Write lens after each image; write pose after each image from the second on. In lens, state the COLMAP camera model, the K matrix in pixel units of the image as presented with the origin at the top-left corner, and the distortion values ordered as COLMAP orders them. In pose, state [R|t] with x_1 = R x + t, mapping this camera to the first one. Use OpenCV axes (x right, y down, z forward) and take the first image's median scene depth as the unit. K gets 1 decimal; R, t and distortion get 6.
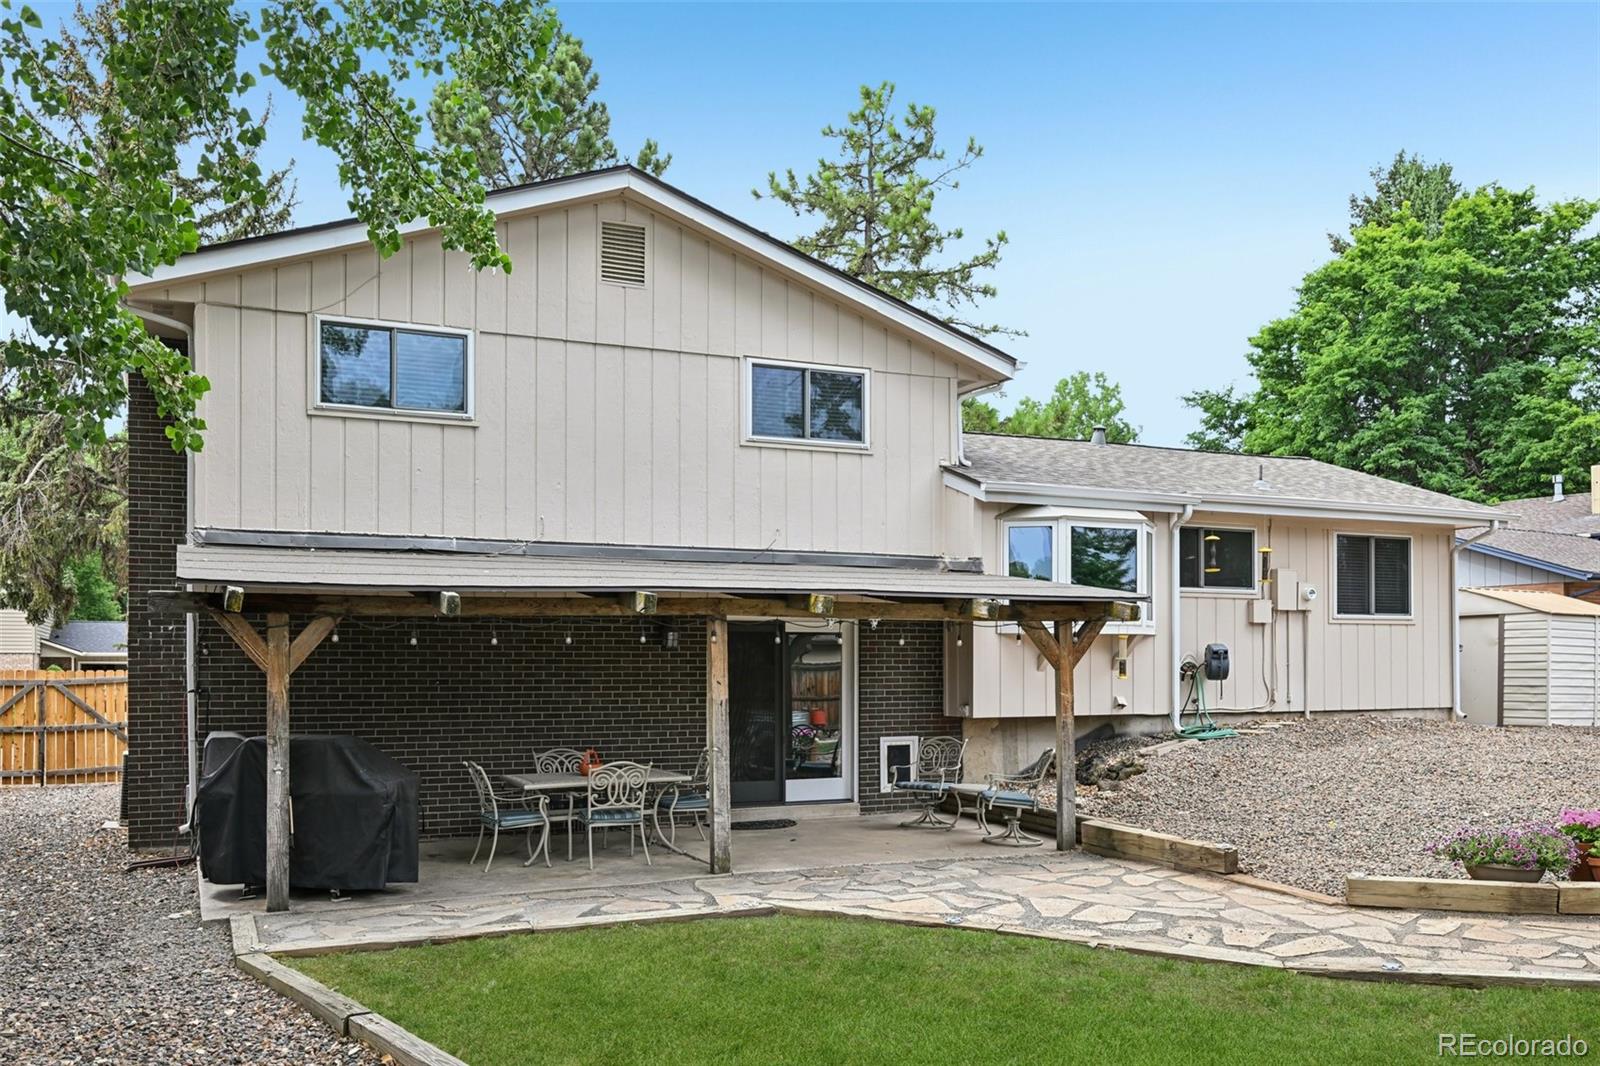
lens RADIAL K [[1341.1, 0, 779.0], [0, 1341.1, 636.7], [0, 0, 1]] dist [-0.006753, -0.003205]
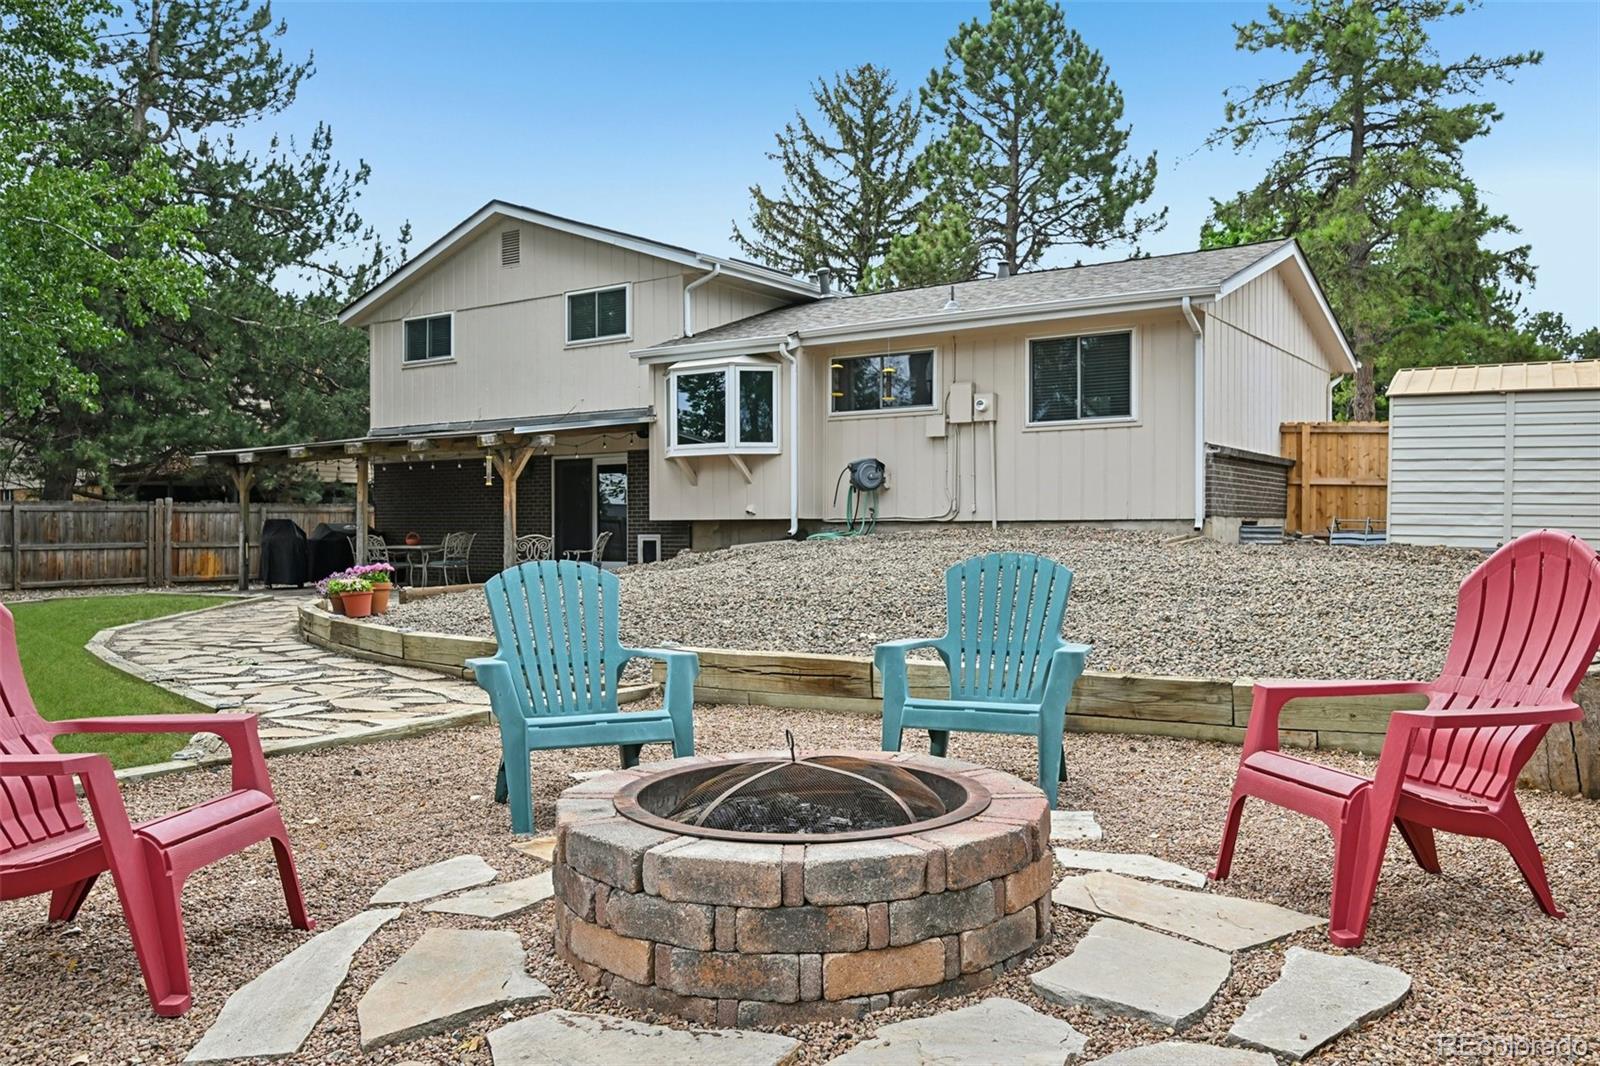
lens RADIAL K [[1183.3, 0, 808.9], [0, 1183.3, 515.9], [0, 0, 1]] dist [-0.007771, -0.002769]
pose [[0.527723, -0.008565, -0.849374, 1.174233], [0.017846, 0.999840, 0.001006, 0.052691], [0.849229, -0.015689, 0.527791, 0.447276]]
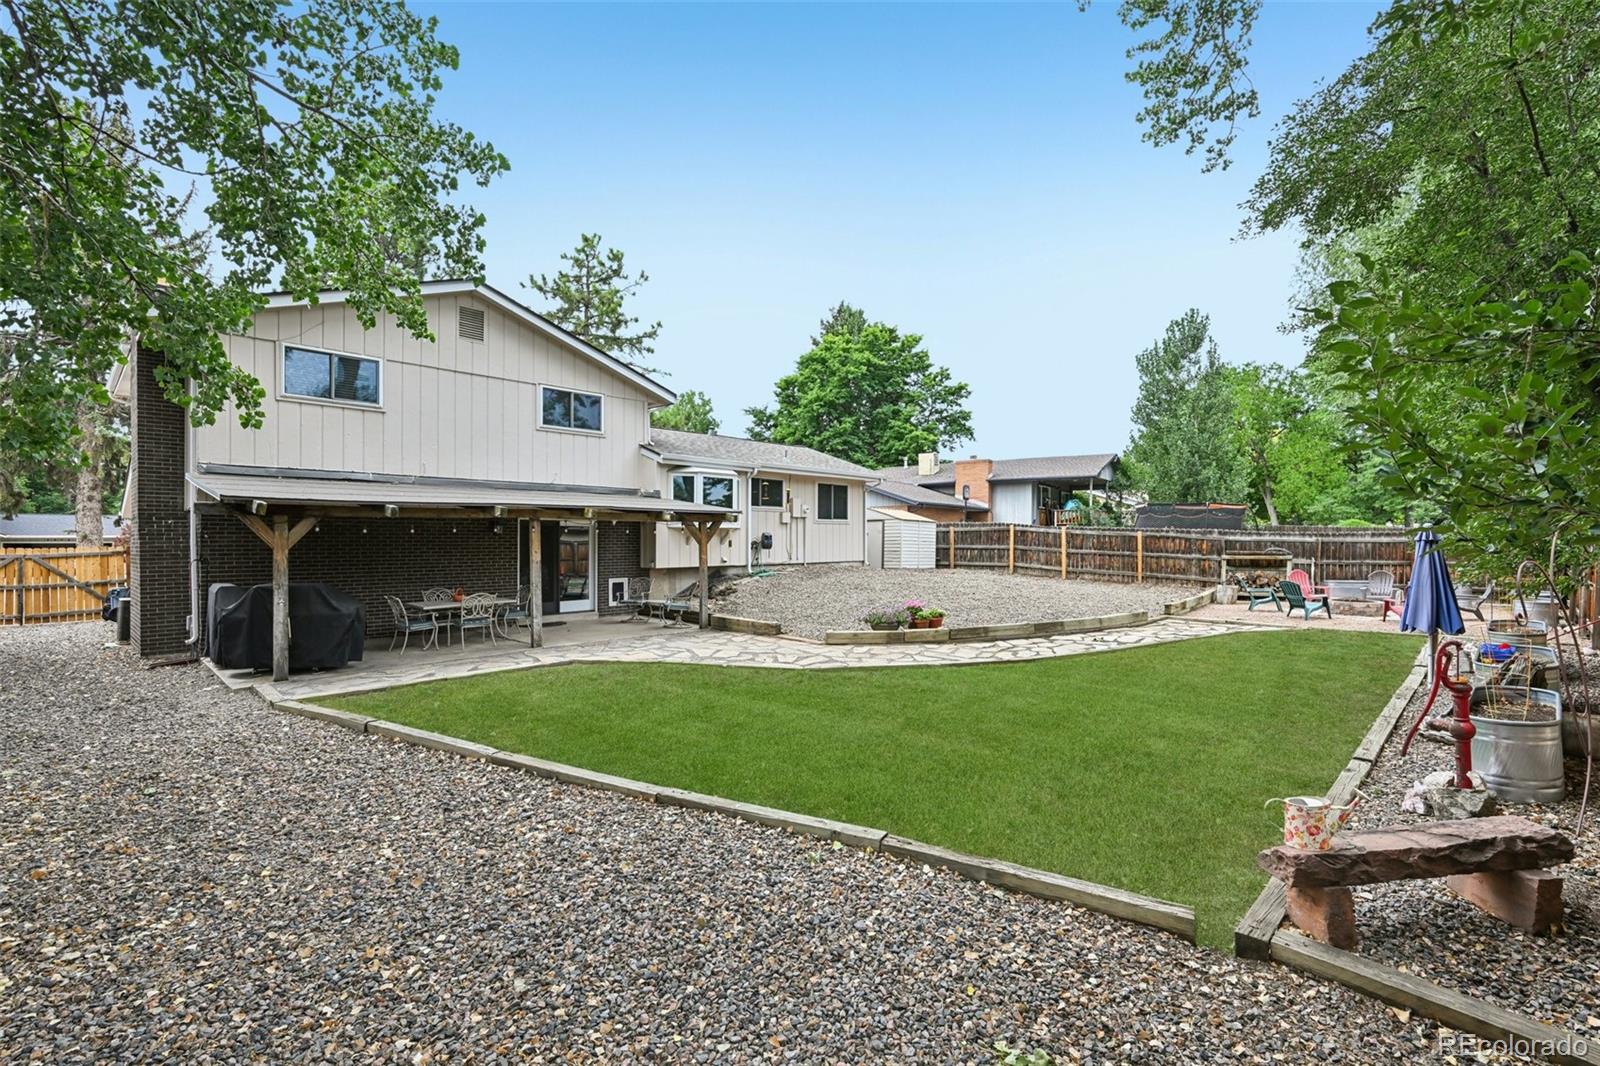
lens RADIAL K [[707.4, 0, 809.4], [0, 707.4, 538.7], [0, 0, 1]] dist [-0.011424, 0.000060]
pose [[0.923881, -0.001267, 0.382677, -0.048434], [-0.005016, 0.999869, 0.015419, -0.002630], [-0.382647, -0.016164, 0.923753, -0.084111]]
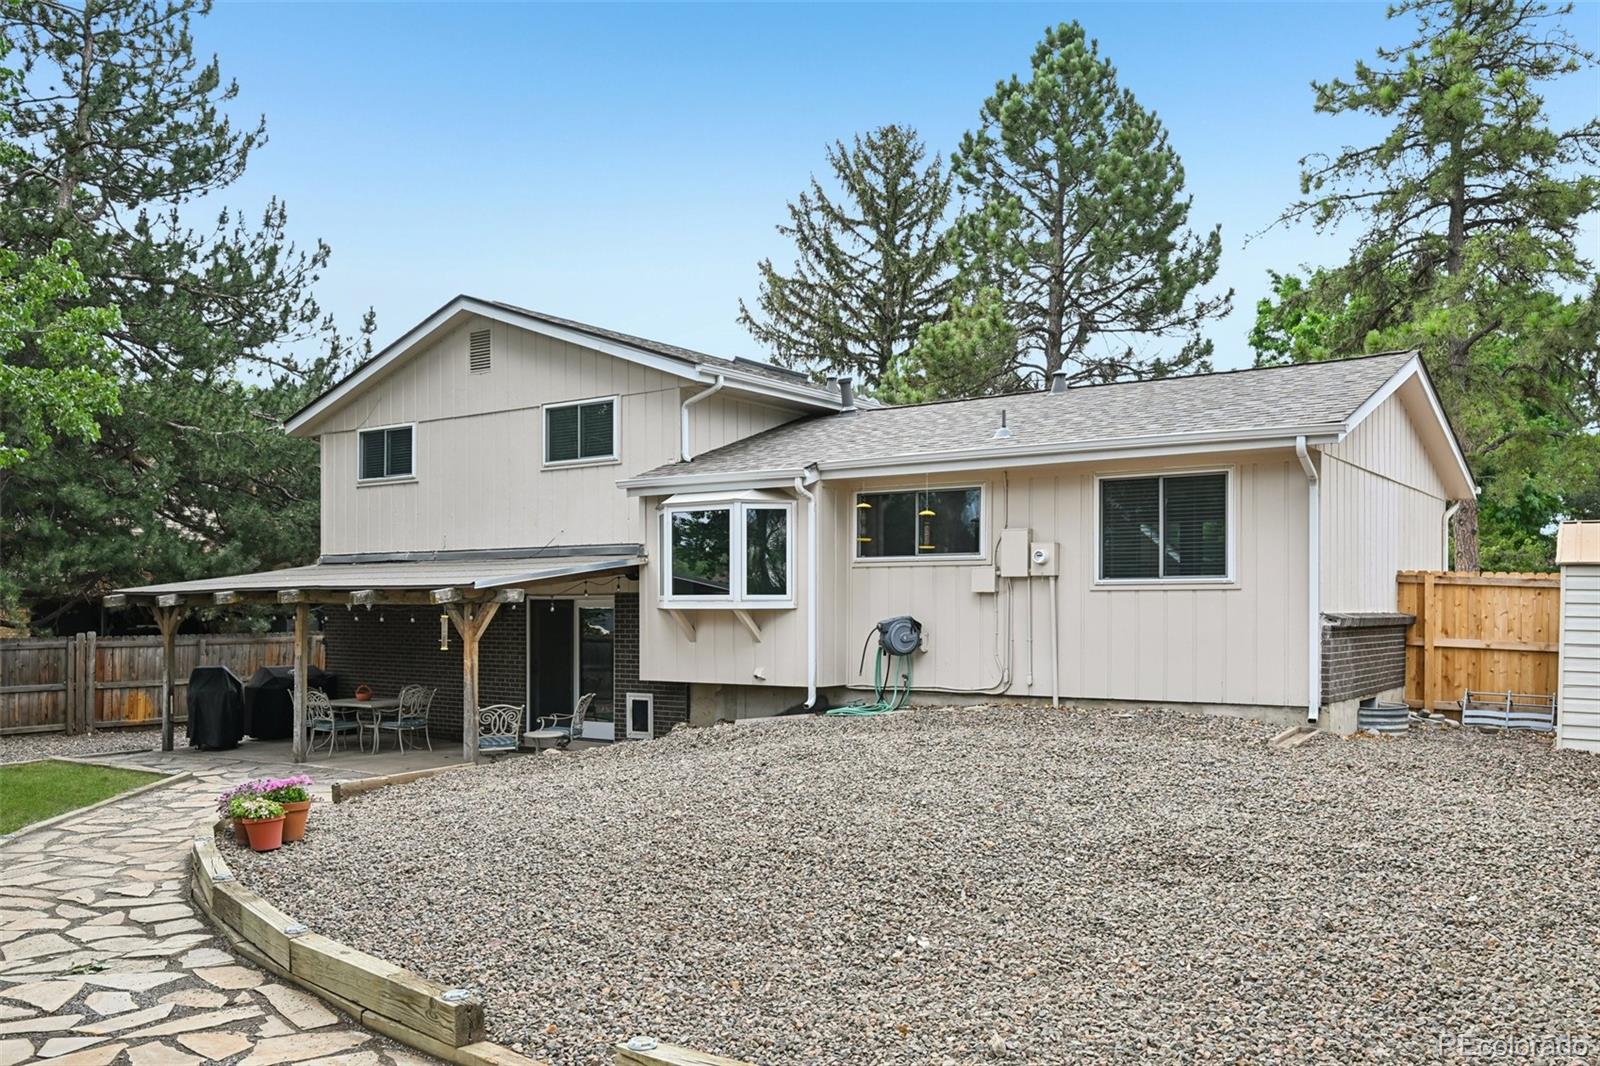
lens RADIAL K [[1260.3, 0, 806.0], [0, 1260.3, 591.0], [0, 0, 1]] dist [-0.006150, -0.005270]
pose [[0.517416, -0.011303, -0.855659, 1.071566], [0.015440, 0.999873, -0.003871, -0.010463], [0.855595, -0.011208, 0.517525, 0.505161]]
